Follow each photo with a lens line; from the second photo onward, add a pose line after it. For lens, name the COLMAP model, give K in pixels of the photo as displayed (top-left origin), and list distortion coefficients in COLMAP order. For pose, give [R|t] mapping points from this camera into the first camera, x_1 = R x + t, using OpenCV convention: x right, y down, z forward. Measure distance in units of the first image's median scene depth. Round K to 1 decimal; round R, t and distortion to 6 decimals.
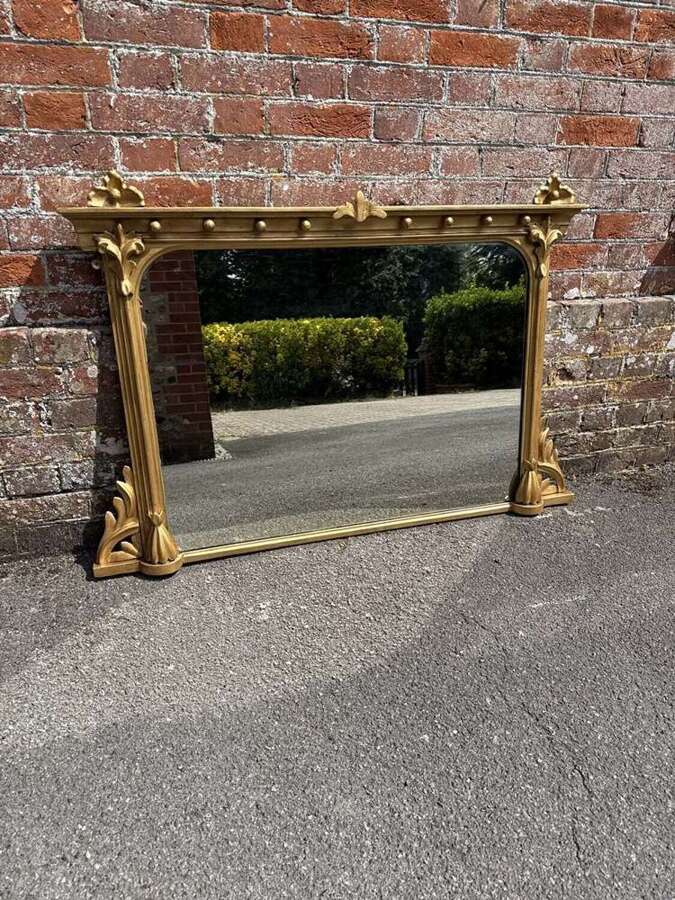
lens RADIAL K [[630.2, 0, 343.8], [0, 630.2, 457.6], [0, 0, 1]] dist [0.002483, -0.012579]
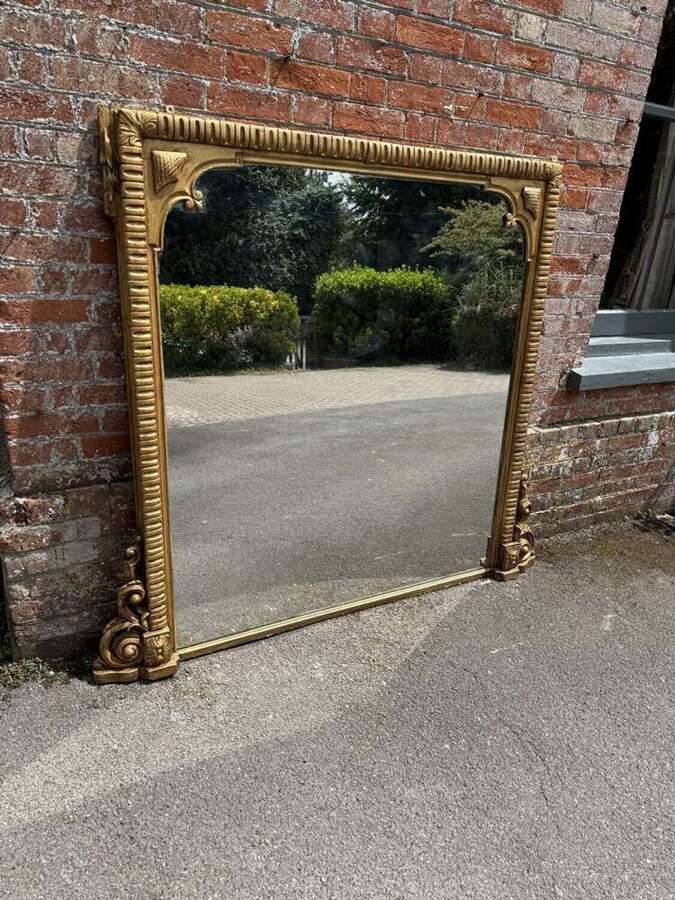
lens RADIAL K [[630.2, 0, 337.3], [0, 630.2, 452.1], [0, 0, 1]] dist [0.002483, -0.012579]
pose [[0.981057, -0.014409, 0.193183, -0.314994], [0.020429, 0.999365, -0.029205, -0.187199], [-0.192640, 0.032599, 0.980728, -0.387413]]
